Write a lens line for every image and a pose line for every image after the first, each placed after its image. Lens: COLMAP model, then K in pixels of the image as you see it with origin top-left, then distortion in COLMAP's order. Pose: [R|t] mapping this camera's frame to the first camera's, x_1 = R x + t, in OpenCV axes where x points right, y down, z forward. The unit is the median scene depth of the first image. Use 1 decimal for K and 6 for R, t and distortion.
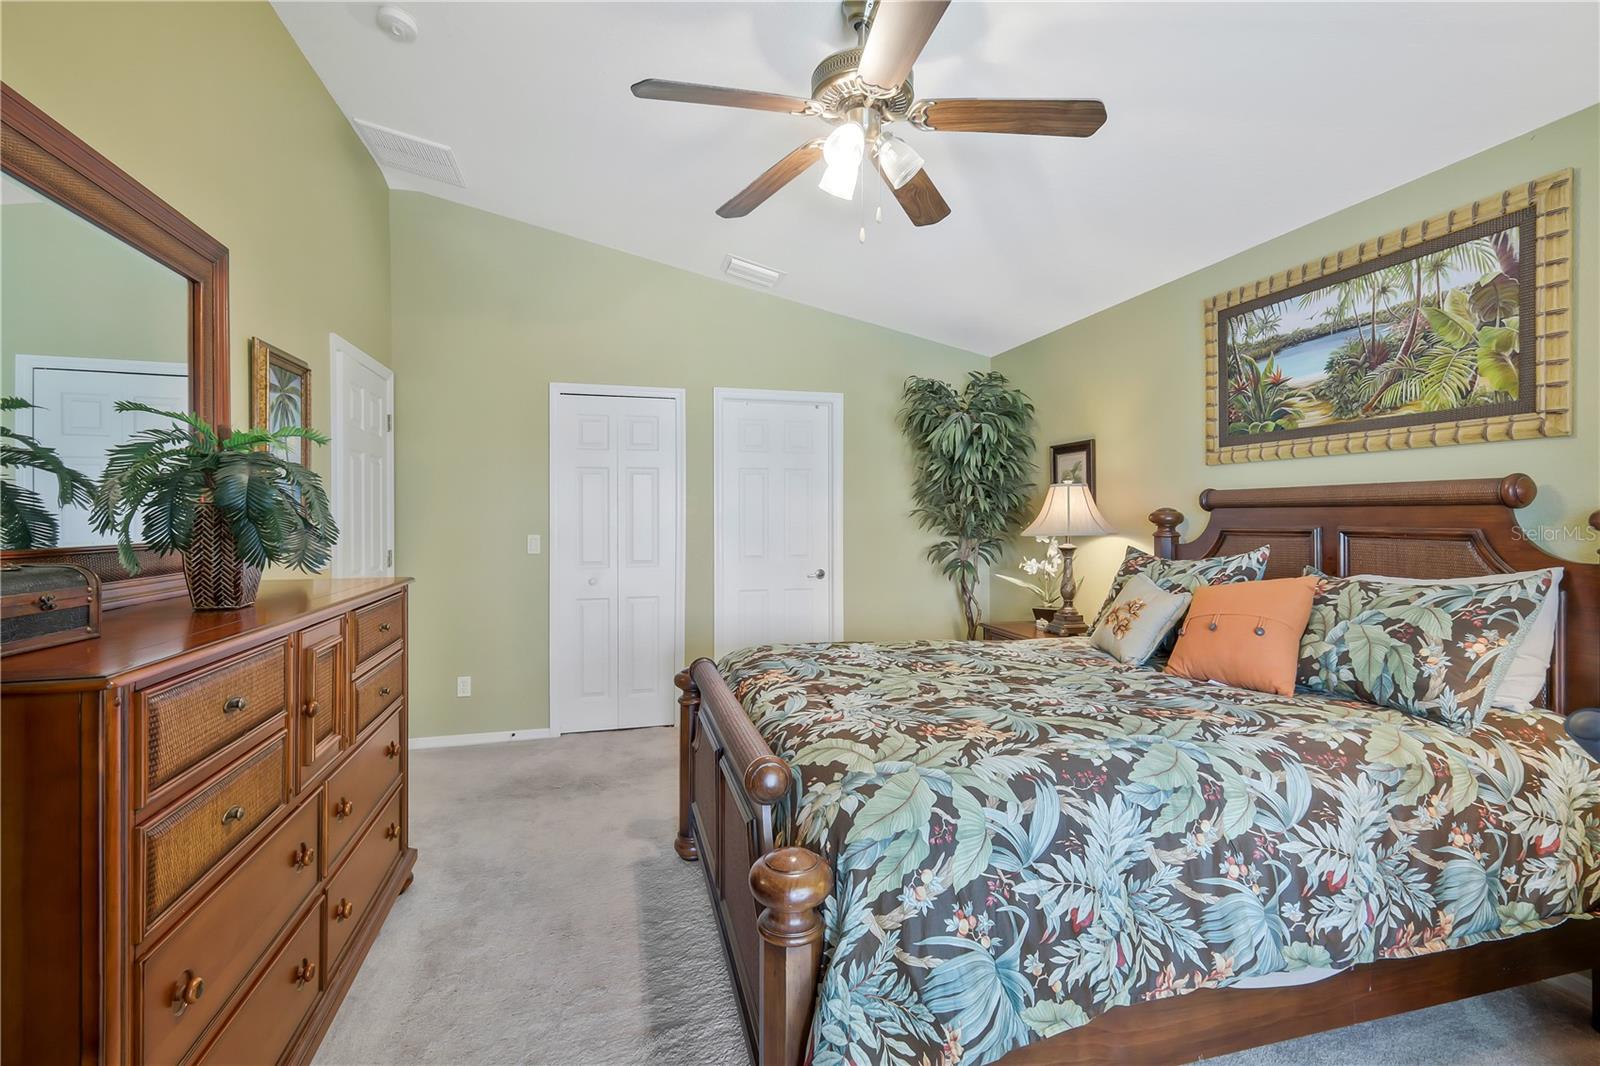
lens RADIAL K [[703.6, 0, 803.6], [0, 703.6, 521.1], [0, 0, 1]] dist [0.004212, 0.000302]
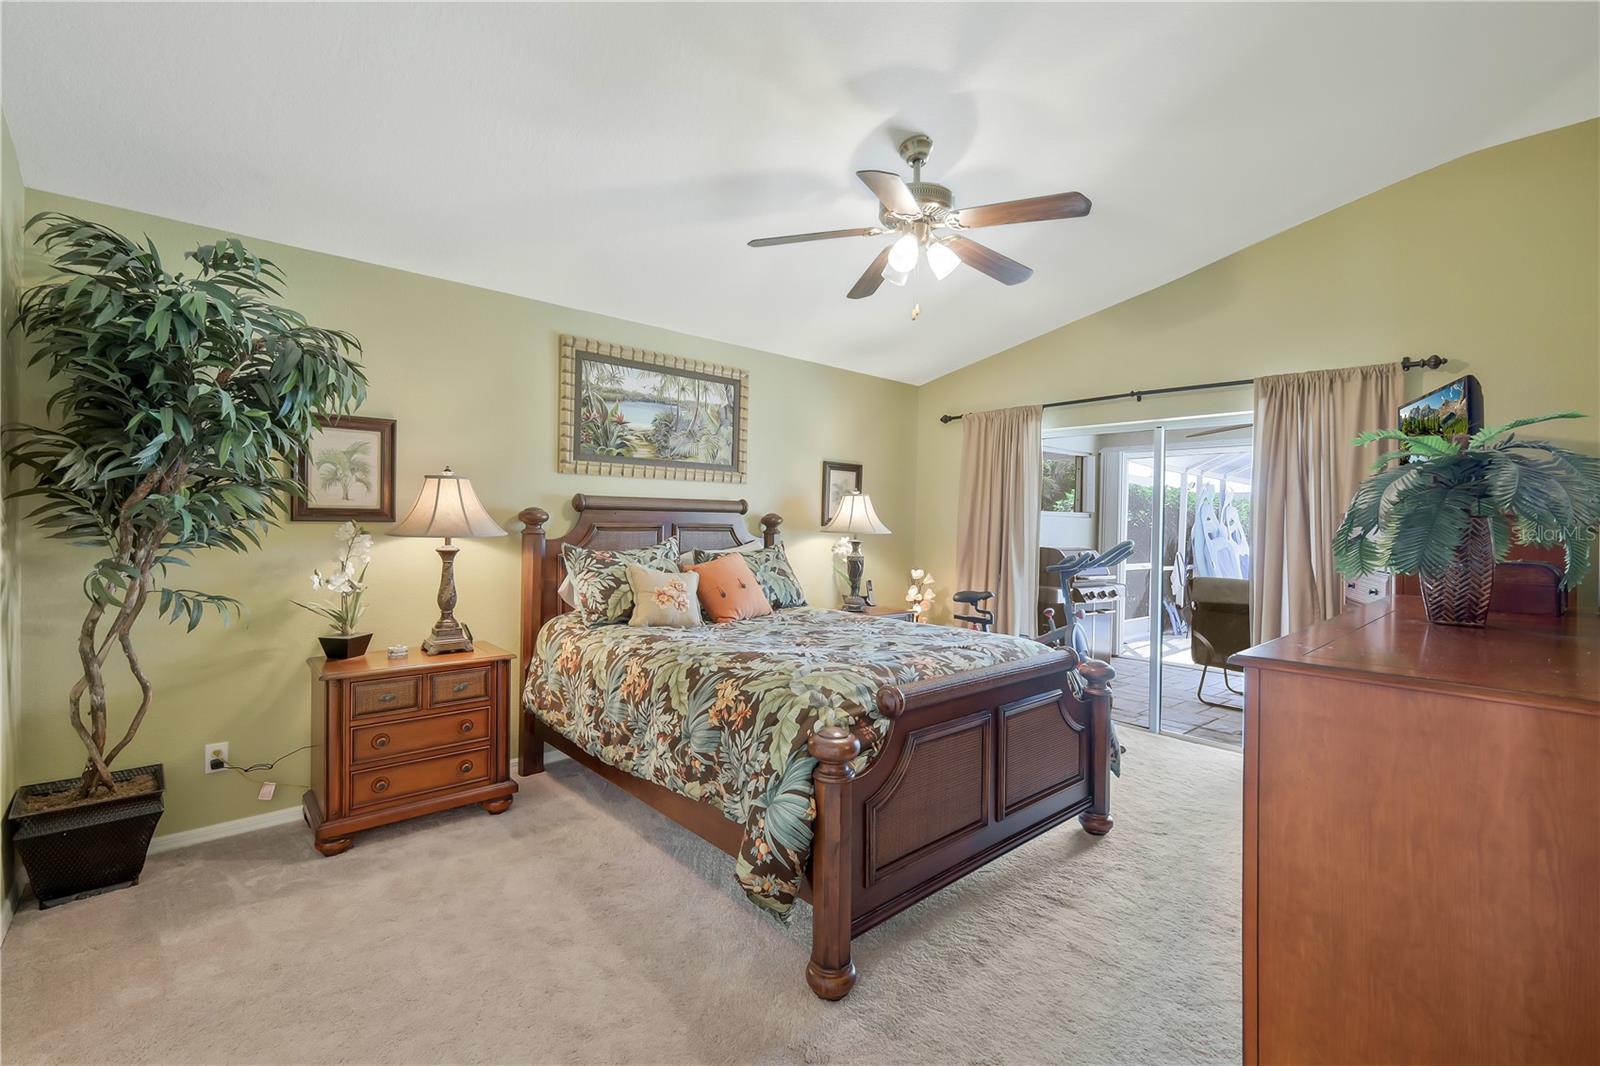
lens RADIAL K [[703.6, 0, 803.6], [0, 703.6, 521.1], [0, 0, 1]] dist [0.004212, 0.000302]
pose [[-0.453847, -0.004758, 0.891067, -0.770579], [-0.009342, 0.999956, 0.000581, -0.002213], [-0.891031, -0.008061, -0.453871, 1.339017]]
